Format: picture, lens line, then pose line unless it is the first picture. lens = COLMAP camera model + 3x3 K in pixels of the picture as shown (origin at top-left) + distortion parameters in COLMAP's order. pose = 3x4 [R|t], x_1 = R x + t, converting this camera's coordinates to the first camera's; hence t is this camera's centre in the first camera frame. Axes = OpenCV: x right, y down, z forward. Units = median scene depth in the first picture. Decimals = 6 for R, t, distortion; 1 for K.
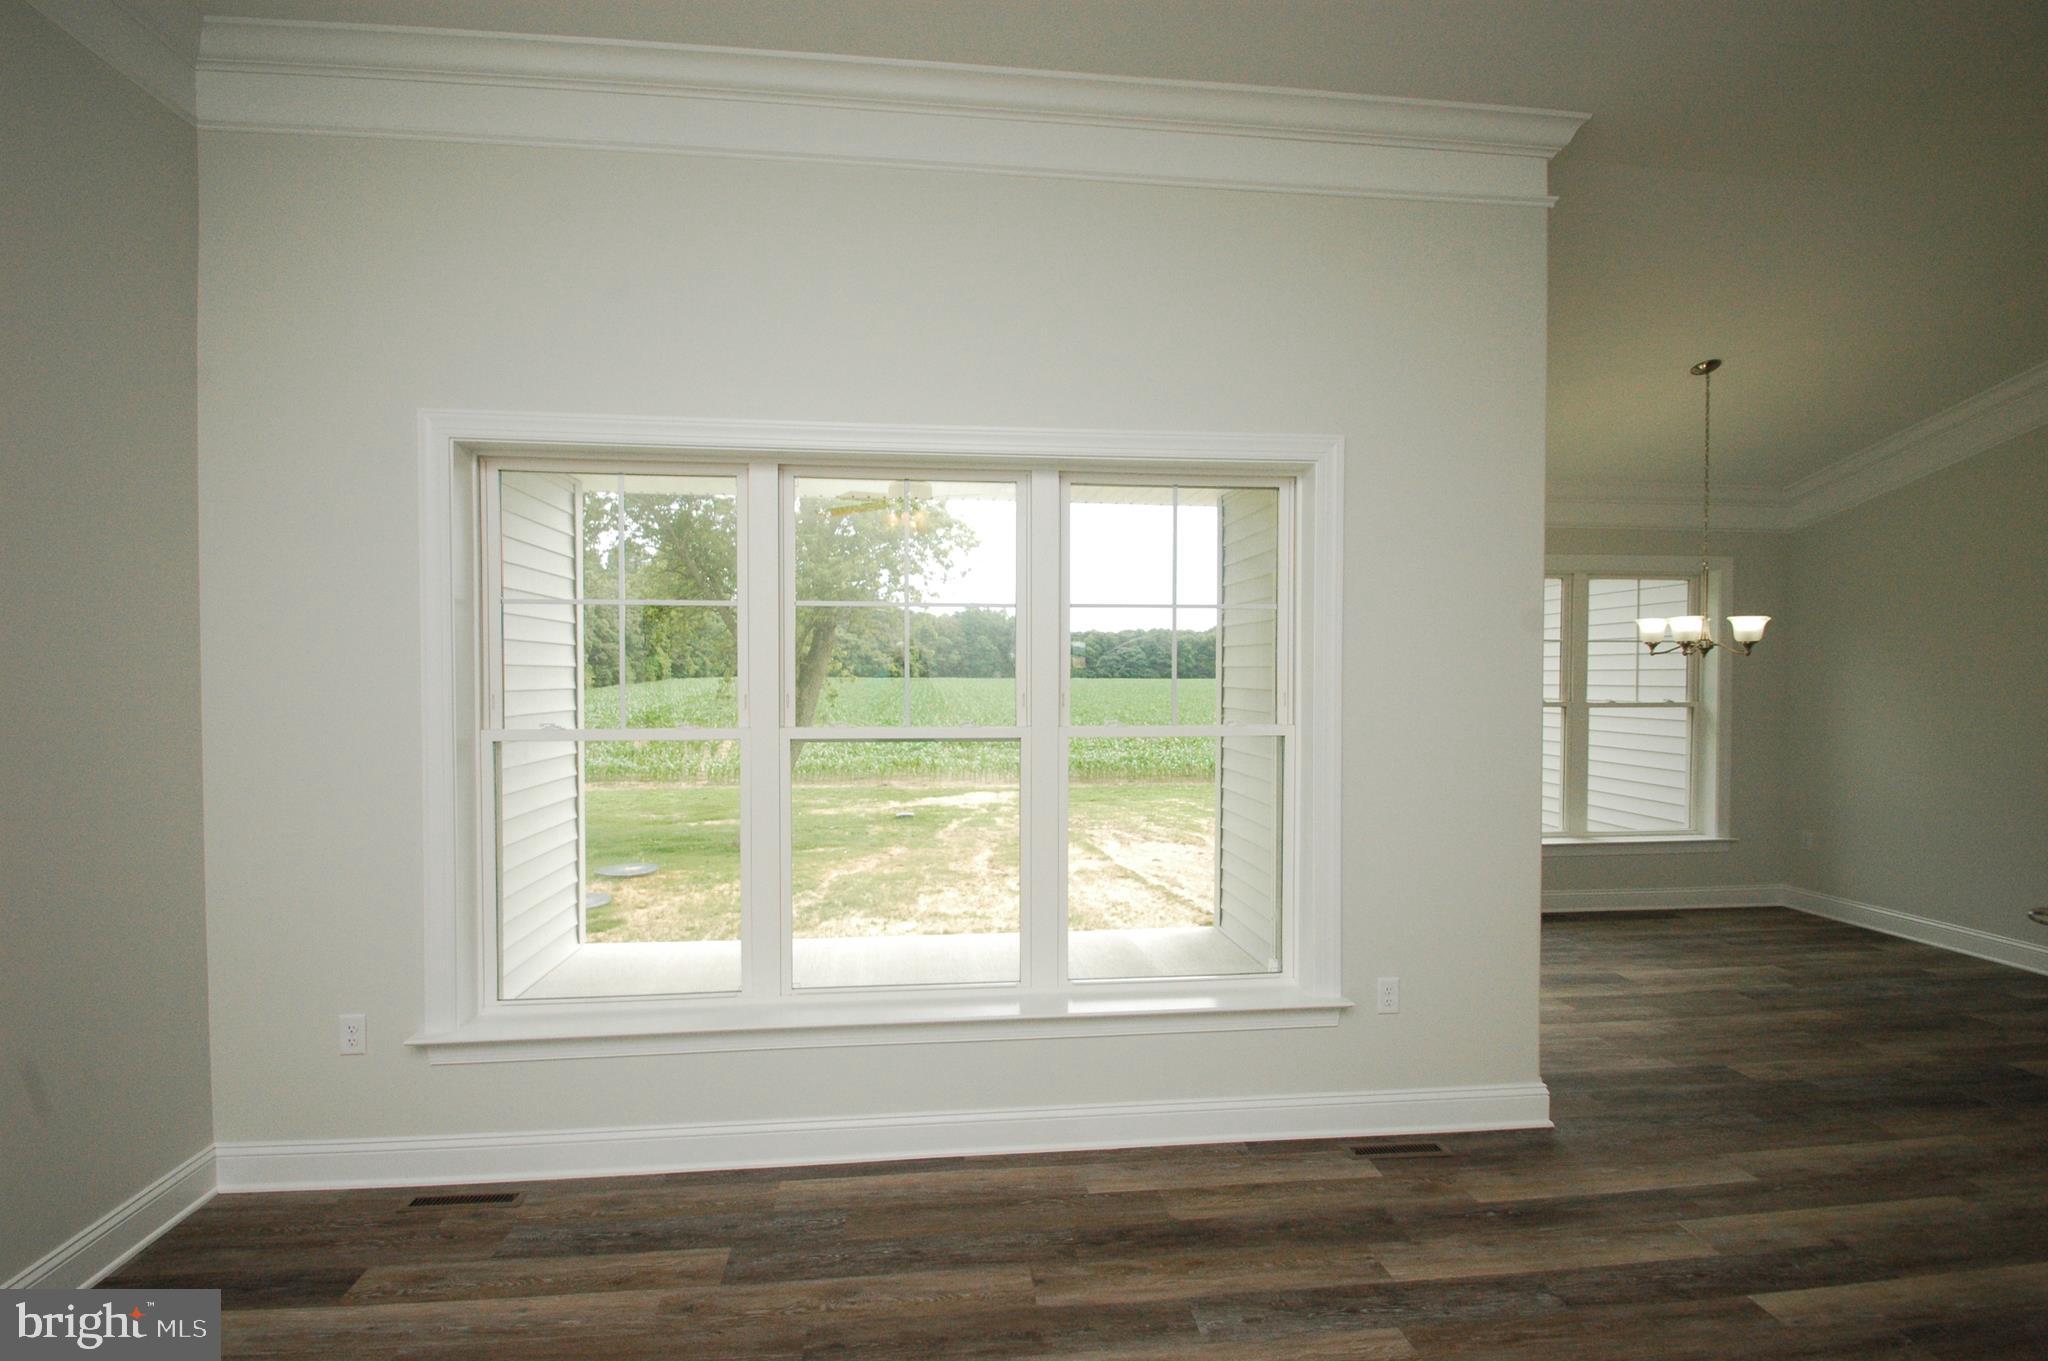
lens RADIAL K [[898.6, 0, 999.4], [0, 898.6, 695.3], [0, 0, 1]] dist [0.012700, -0.012712]
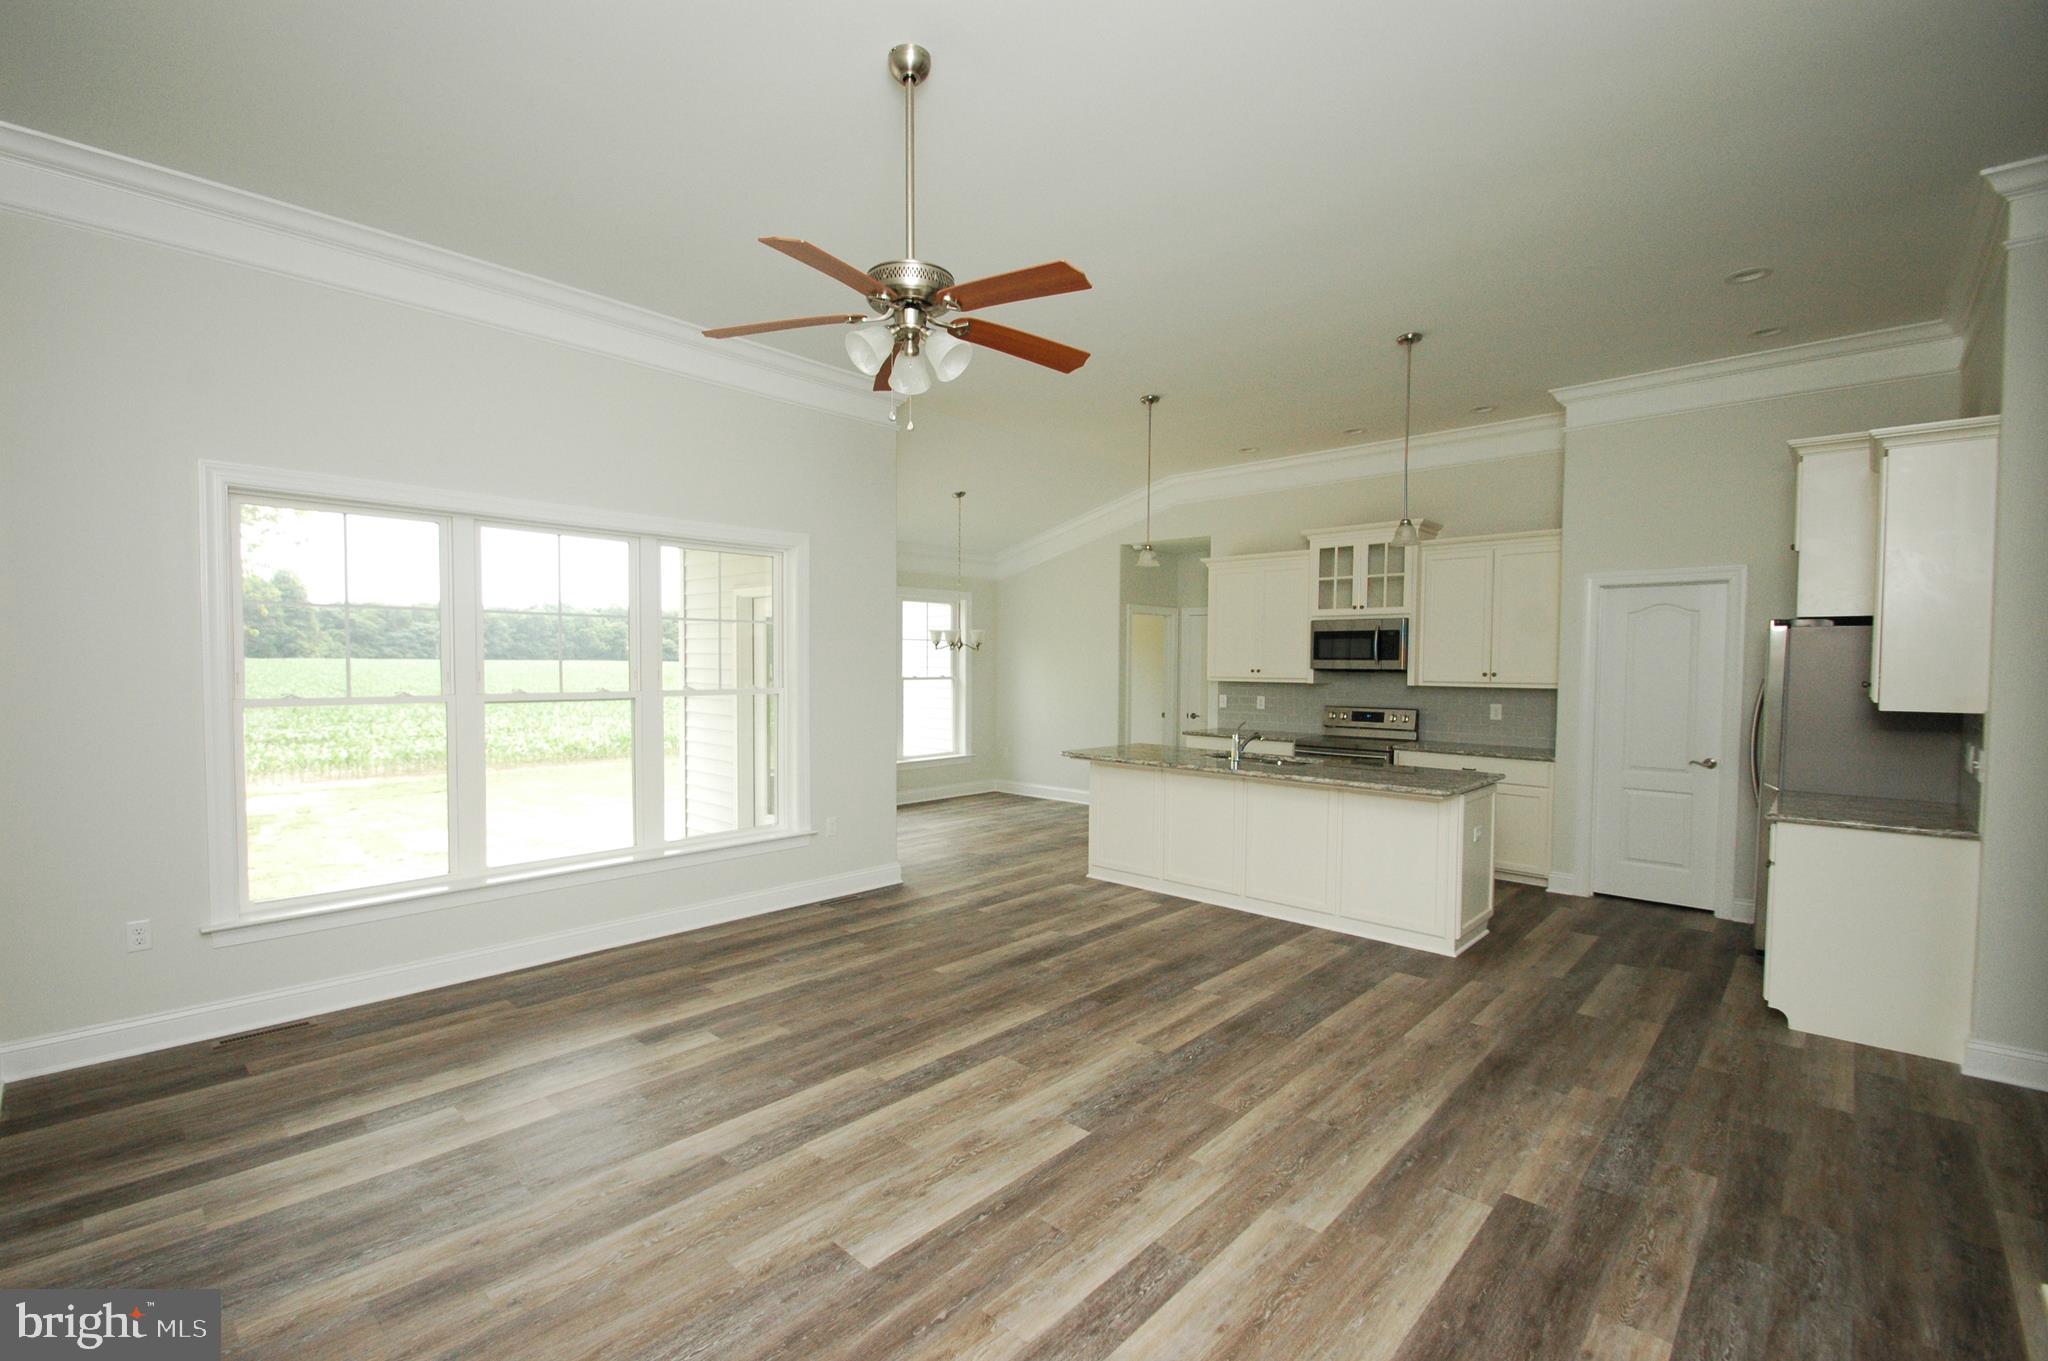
lens RADIAL K [[898.6, 0, 999.4], [0, 898.6, 695.3], [0, 0, 1]] dist [0.012700, -0.012712]
pose [[0.759457, -0.021557, 0.650200, -0.566972], [0.008865, 0.999701, 0.022791, 0.012164], [-0.650497, -0.011545, 0.759421, -0.724496]]
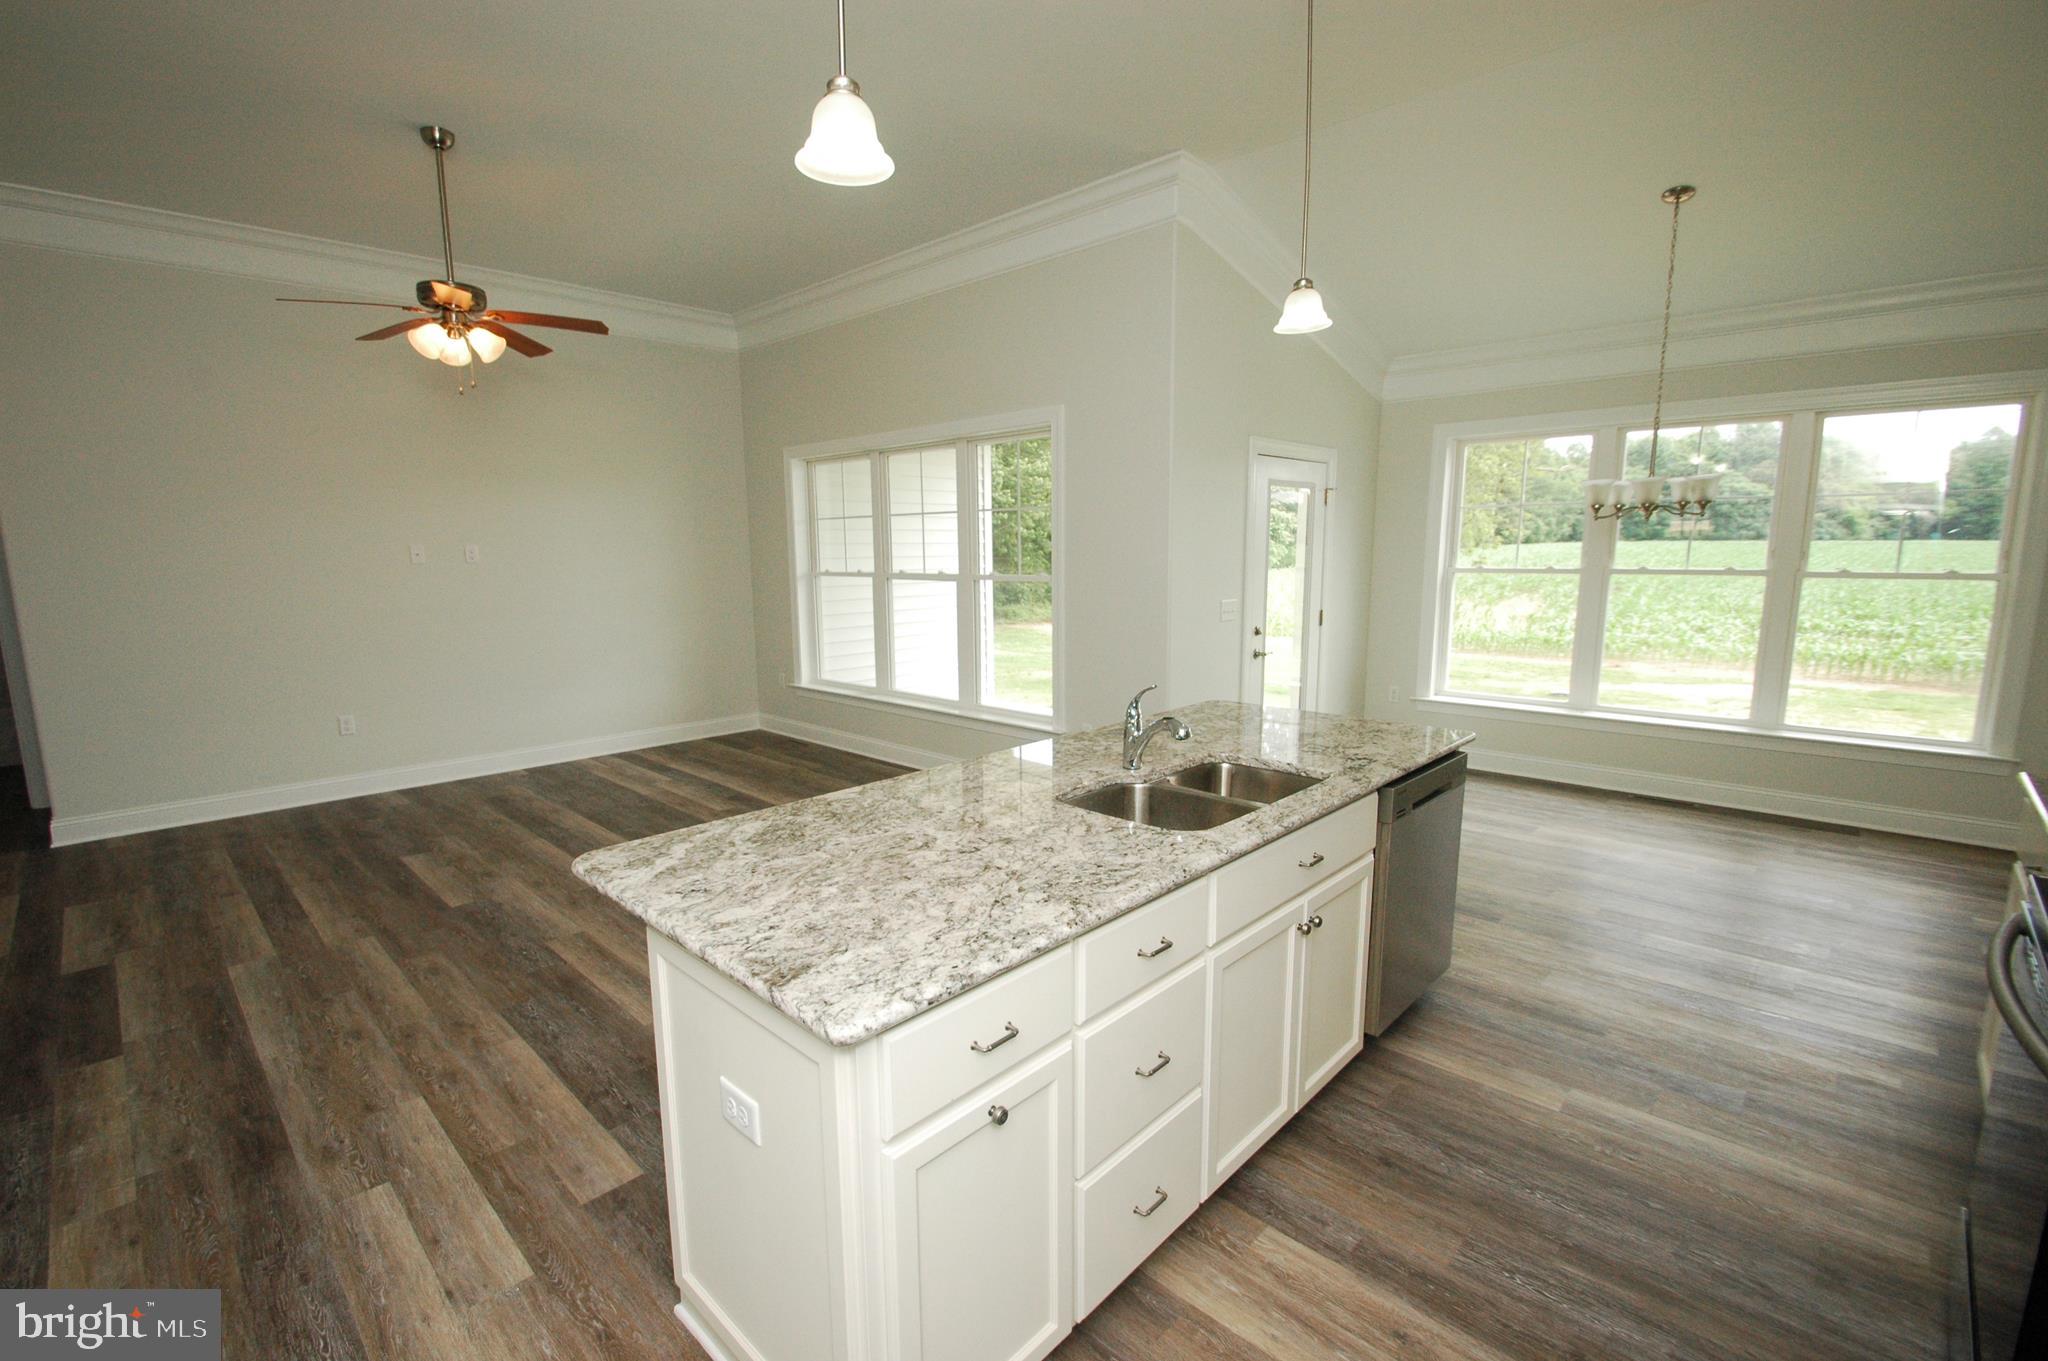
lens RADIAL K [[892.1, 0, 1014.2], [0, 892.1, 686.2], [0, 0, 1]] dist [0.013361, -0.013420]
pose [[0.643476, 0.116543, -0.756543, 1.806237], [-0.004643, 0.988918, 0.148390, -0.014797], [0.765452, -0.091973, 0.636886, -0.188142]]
